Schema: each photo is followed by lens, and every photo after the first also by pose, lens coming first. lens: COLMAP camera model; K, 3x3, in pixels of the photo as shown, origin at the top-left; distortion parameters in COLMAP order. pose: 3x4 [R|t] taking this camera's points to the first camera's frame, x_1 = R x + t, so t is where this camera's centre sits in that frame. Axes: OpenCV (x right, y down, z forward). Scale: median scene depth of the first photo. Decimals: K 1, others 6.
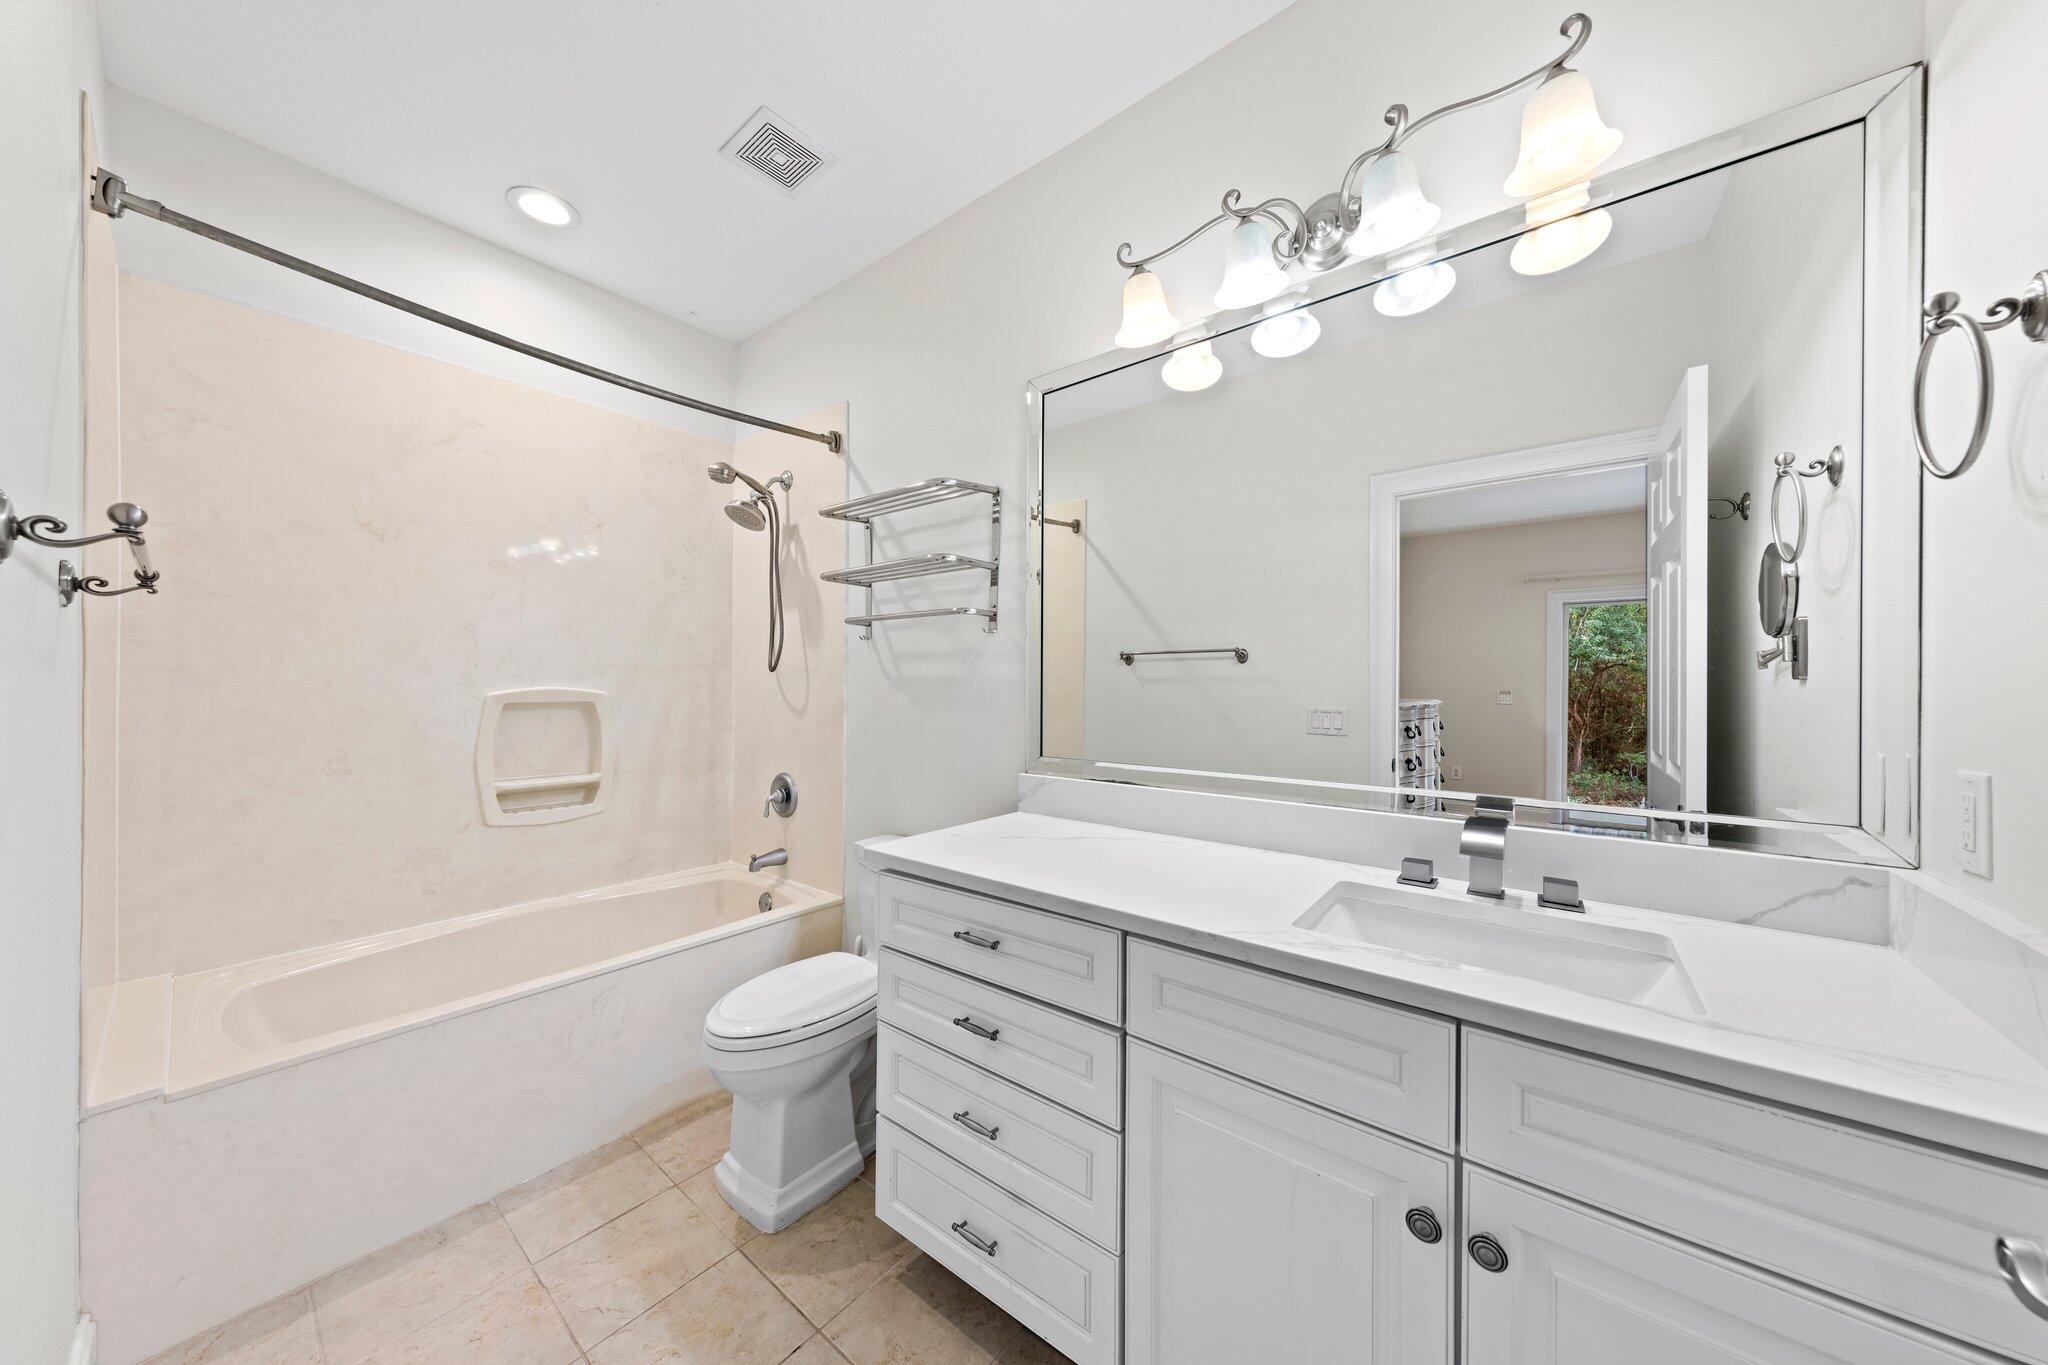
lens RADIAL K [[697.1, 0, 1024.0], [0, 697.1, 682.5], [0, 0, 1]] dist [-0.000188, -0.000007]
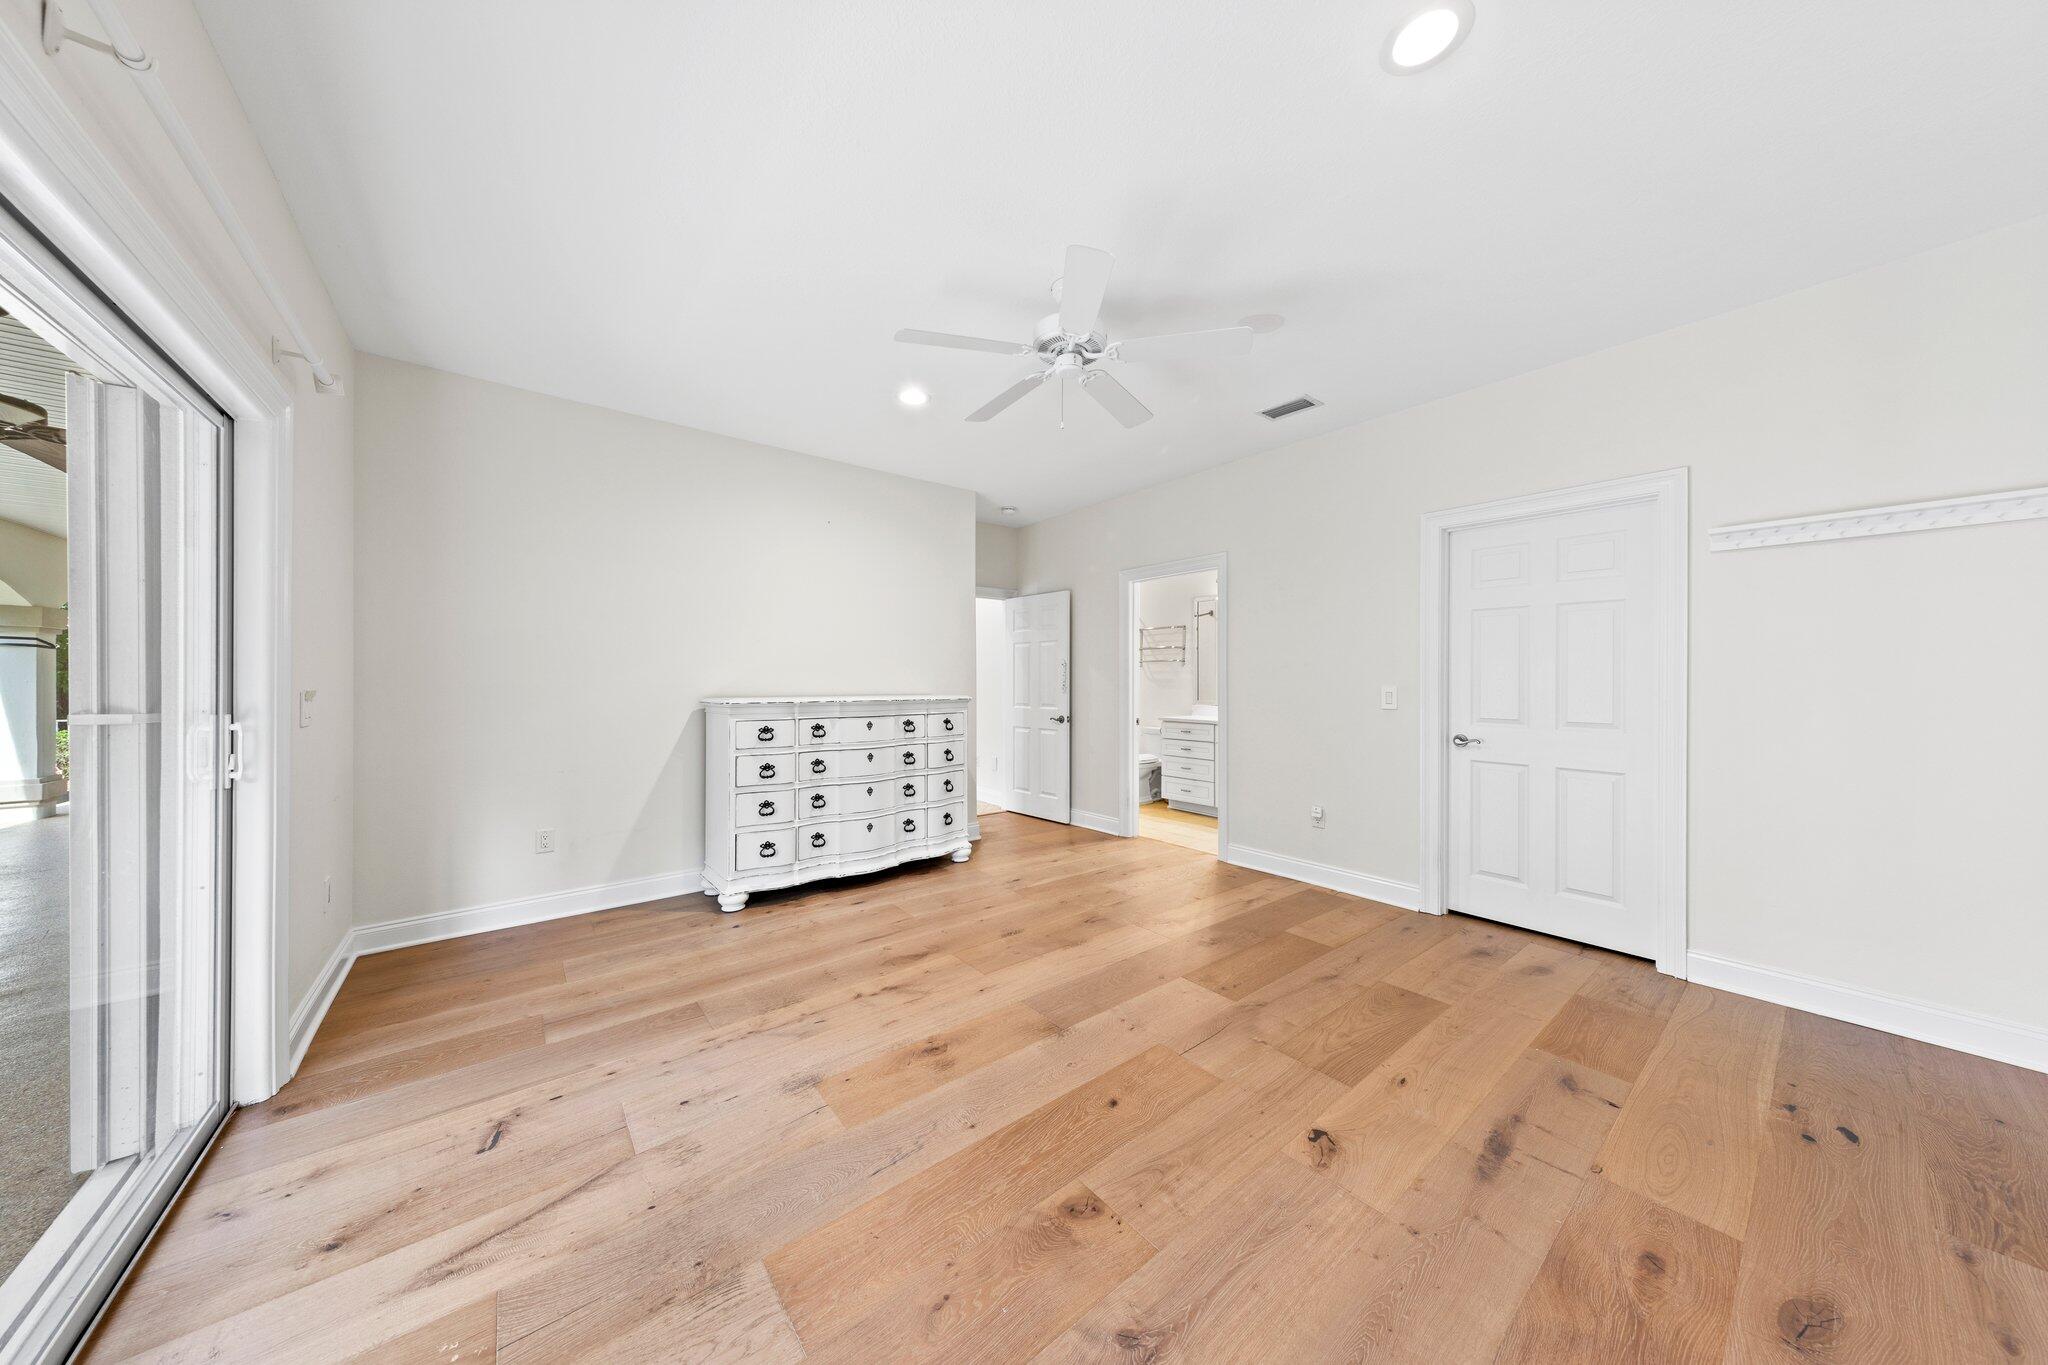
lens RADIAL K [[643.8, 0, 1025.3], [0, 643.8, 683.4], [0, 0, 1]] dist [0.005670, -0.000273]
pose [[0.974903, -0.006879, -0.222523, -0.102630], [0.007045, 0.999975, -0.000050, 0.011258], [0.222518, -0.001519, 0.974927, -2.390251]]
